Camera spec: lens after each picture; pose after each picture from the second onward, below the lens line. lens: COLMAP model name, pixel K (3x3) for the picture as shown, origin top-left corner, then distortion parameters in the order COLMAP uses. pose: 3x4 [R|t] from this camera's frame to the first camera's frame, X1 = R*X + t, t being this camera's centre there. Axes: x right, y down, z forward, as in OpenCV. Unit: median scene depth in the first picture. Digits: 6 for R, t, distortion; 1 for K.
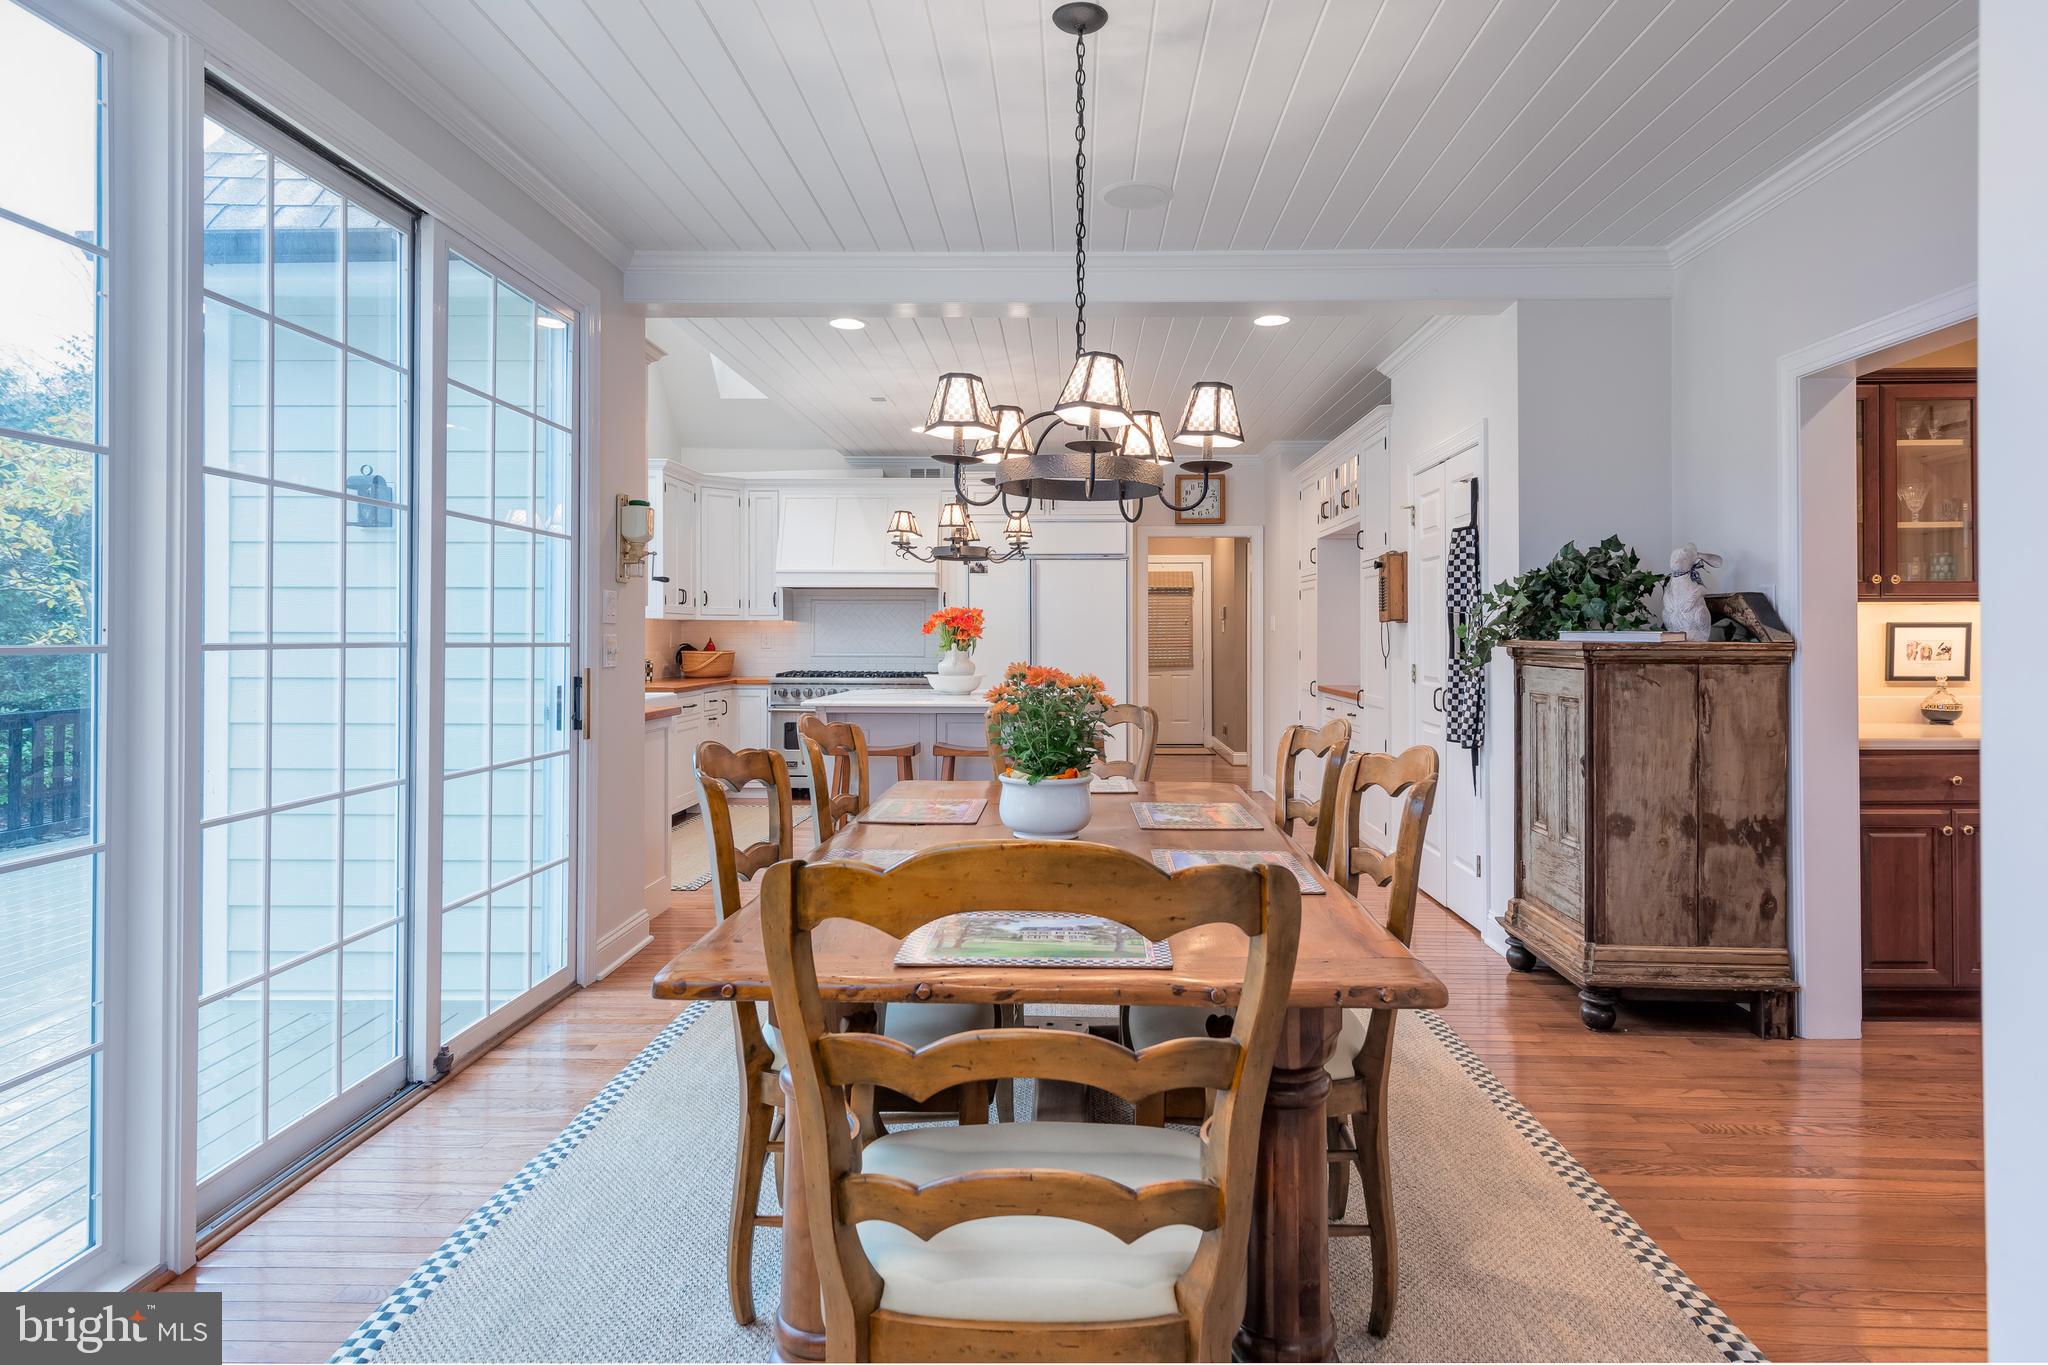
lens RADIAL K [[1165.4, 0, 1073.6], [0, 1165.4, 627.9], [0, 0, 1]] dist [0.017687, -0.001482]
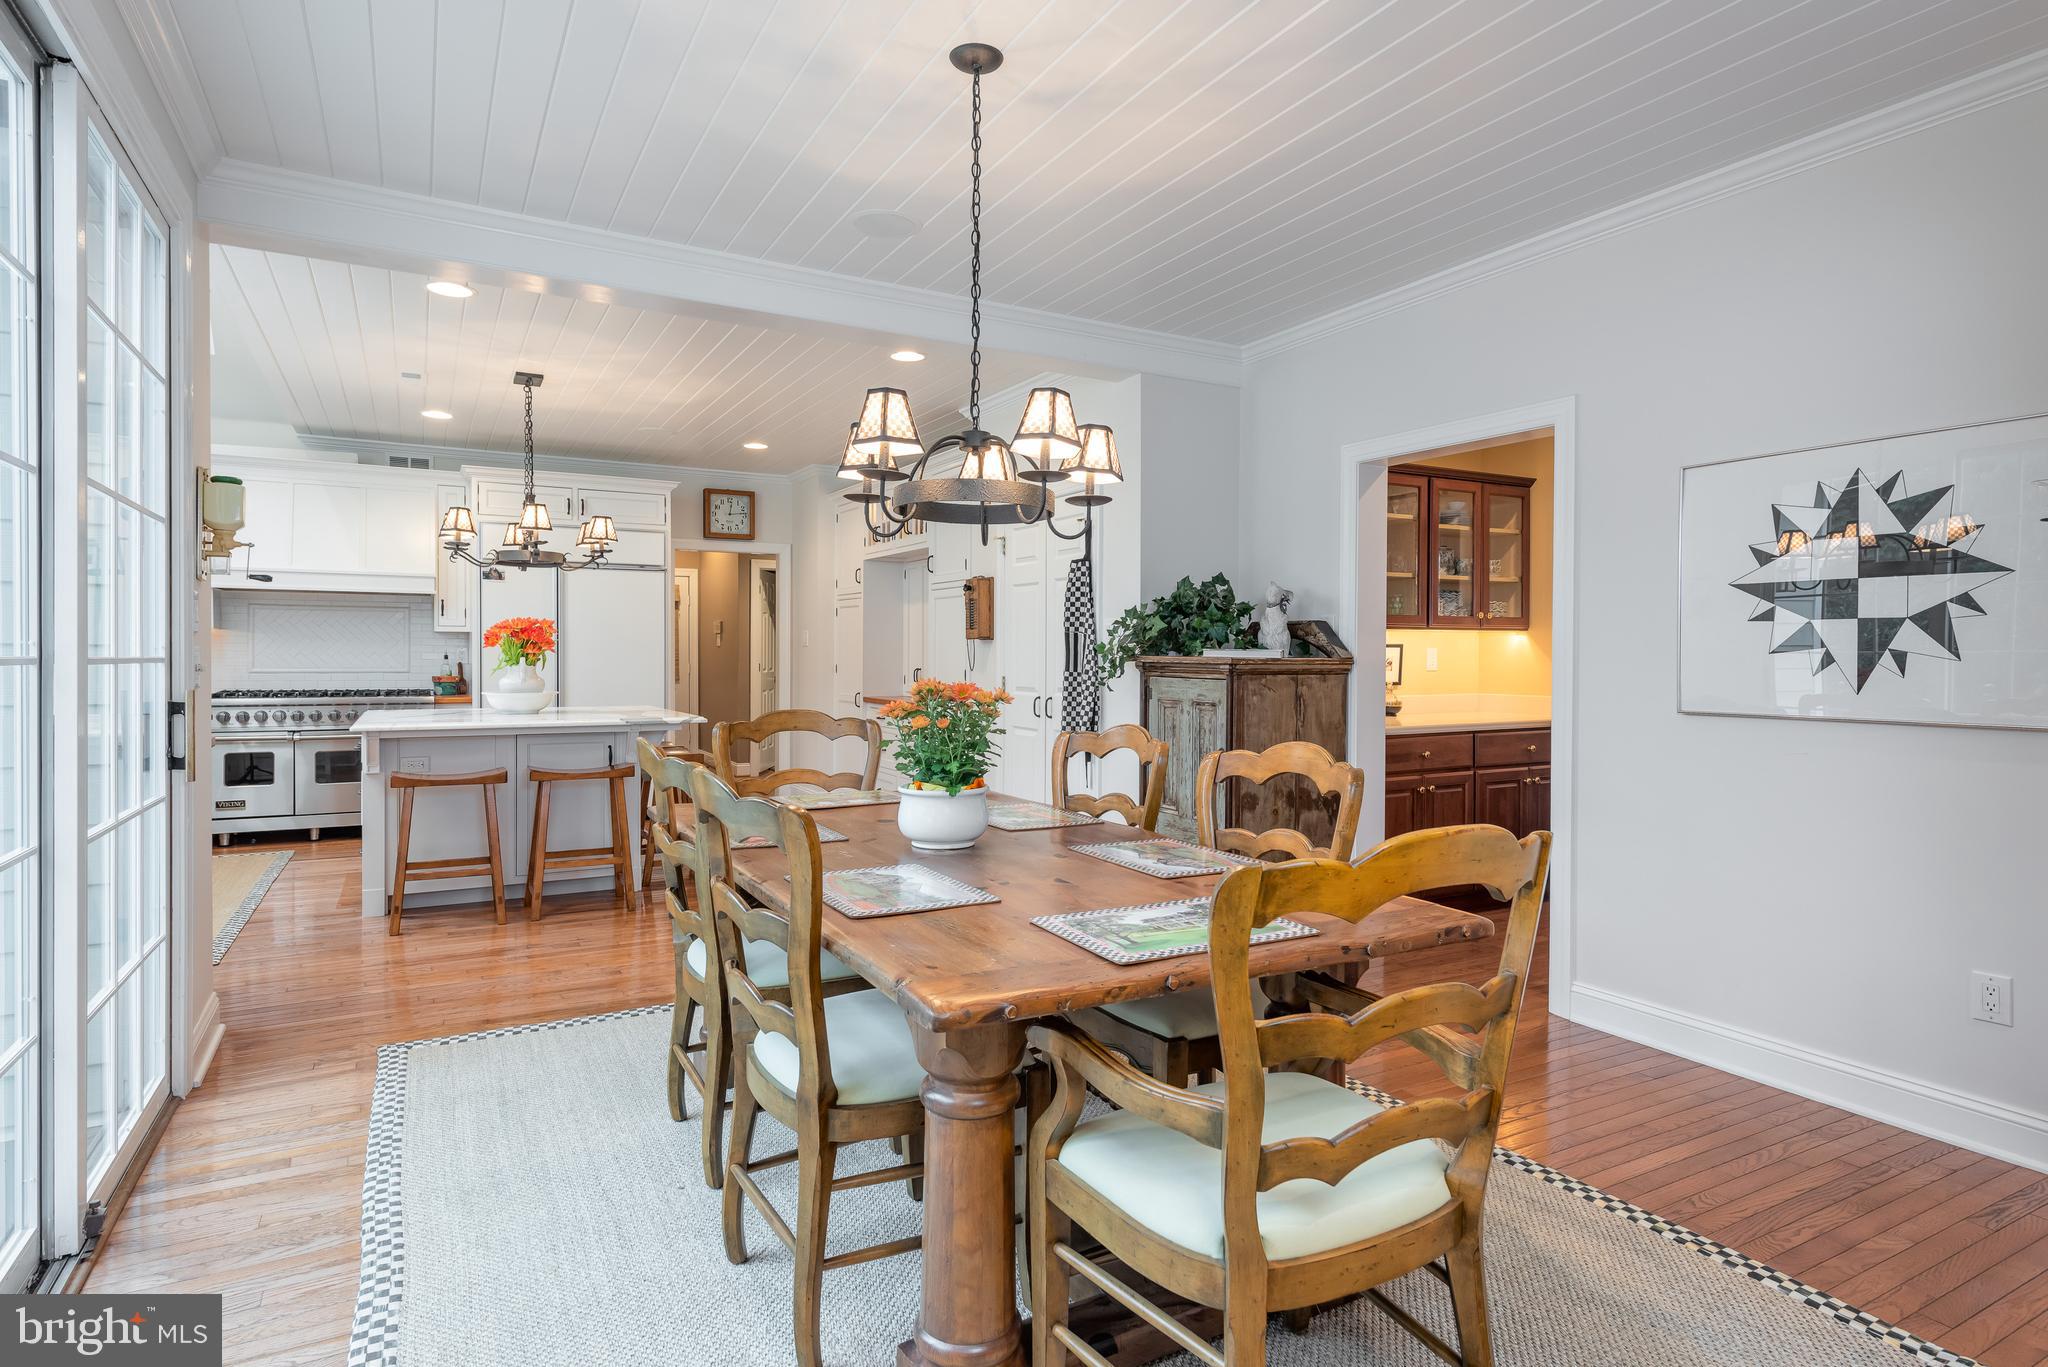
lens RADIAL K [[1096.1, 0, 1071.8], [0, 1096.1, 666.2], [0, 0, 1]] dist [0.008421, -0.003164]
pose [[0.856631, -0.002970, 0.515921, -0.279782], [-0.008396, 0.999771, 0.019696, -0.000608], [-0.515862, -0.021204, 0.856409, 0.070297]]
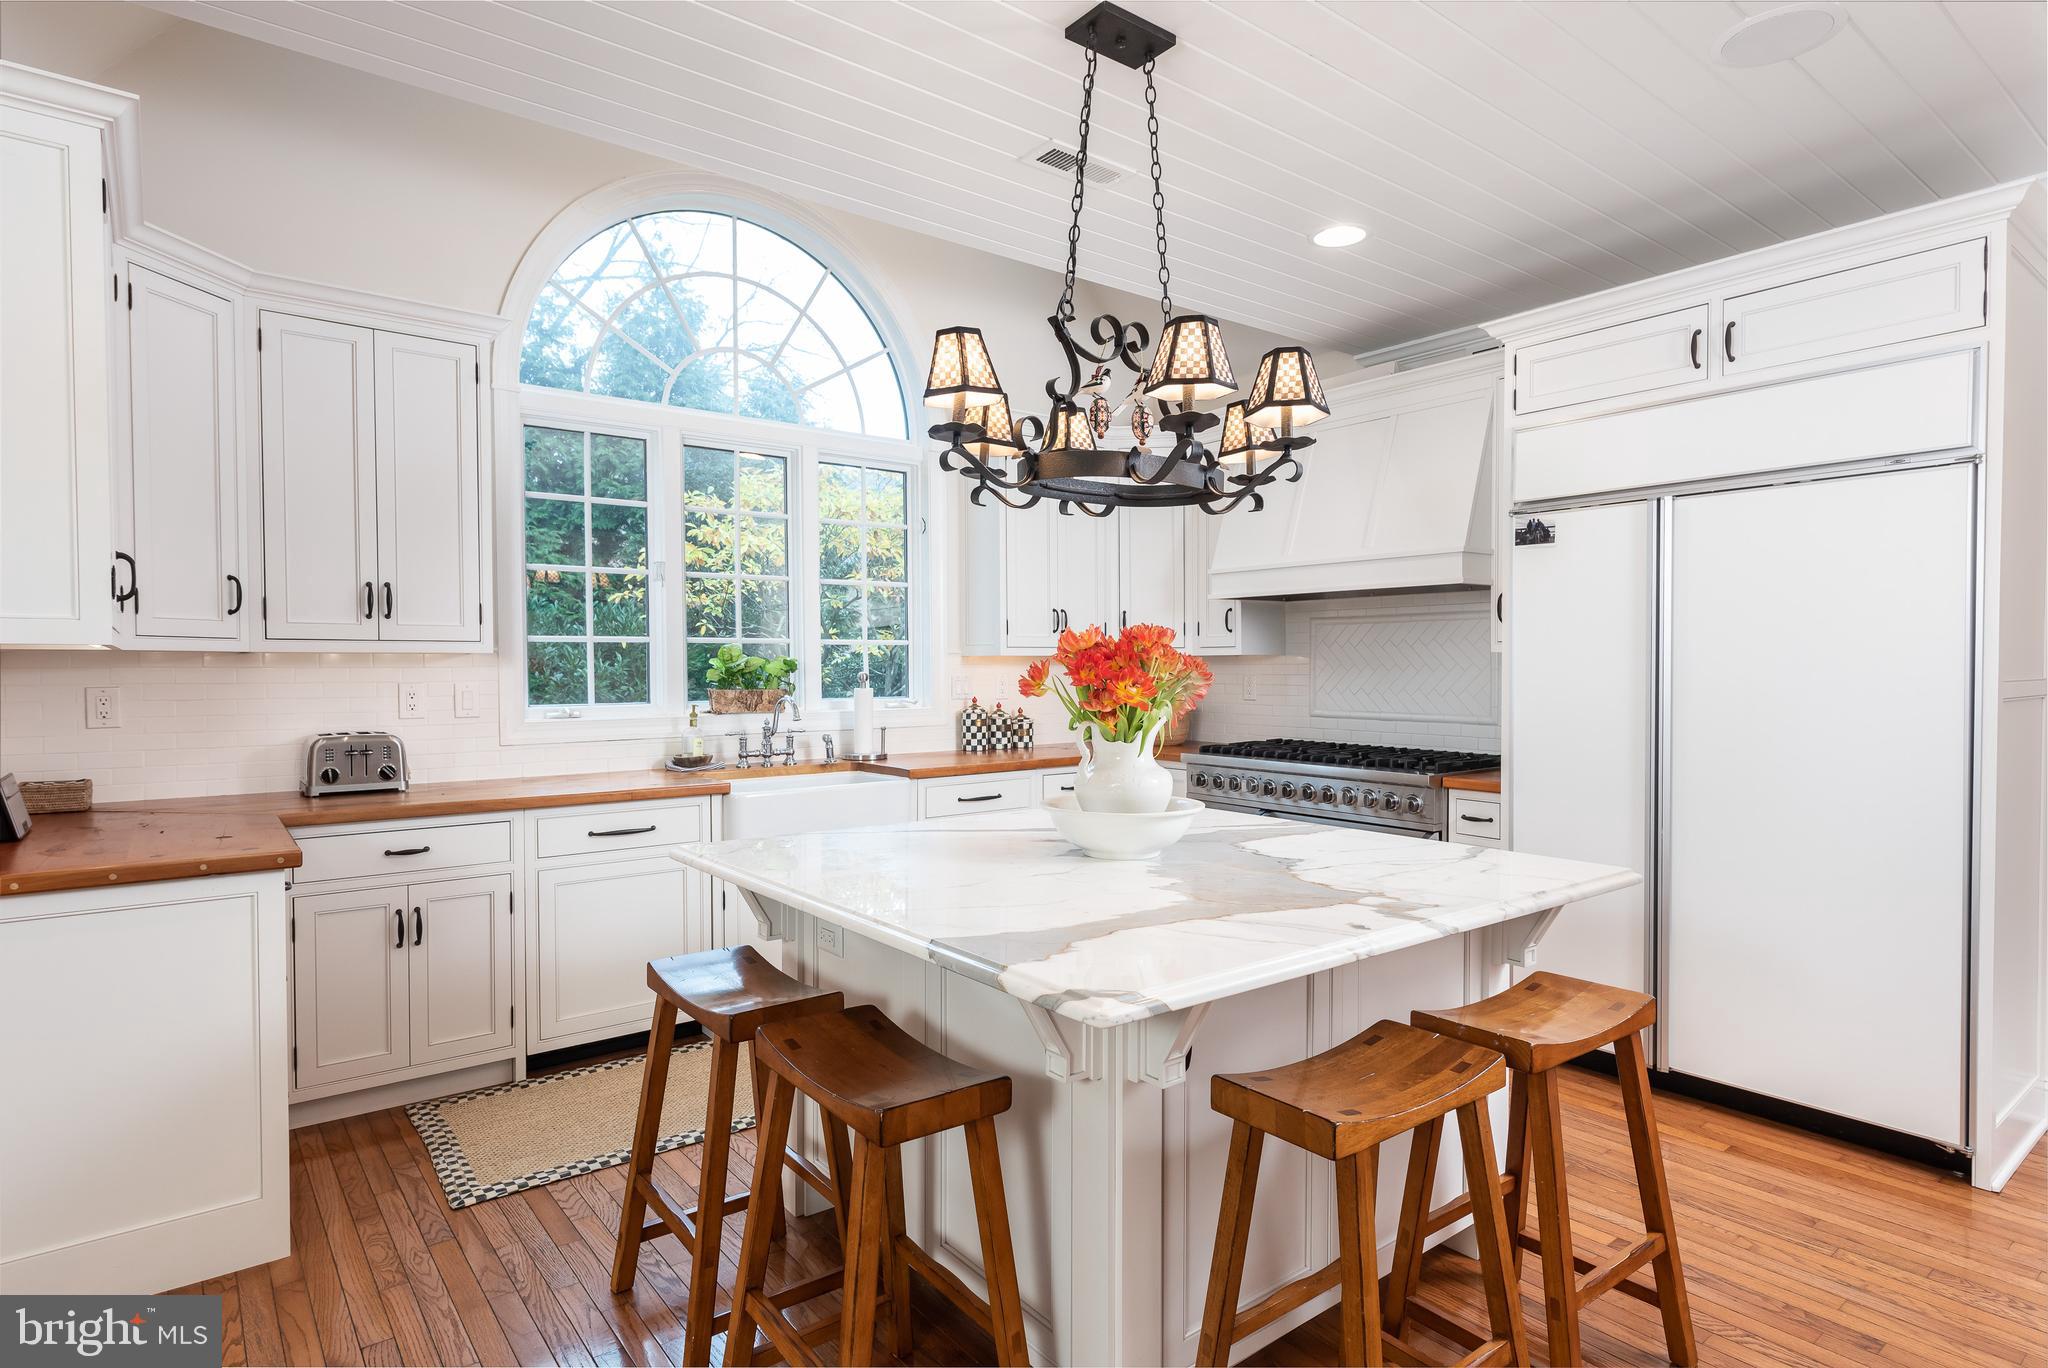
lens RADIAL K [[1096.1, 0, 1026.5], [0, 1096.1, 689.7], [0, 0, 1]] dist [0.008421, -0.003164]
pose [[0.616185, 0.015308, -0.787452, 0.261055], [0.010350, 0.999567, 0.027531, -0.010744], [0.787533, -0.025114, 0.615760, 1.209400]]
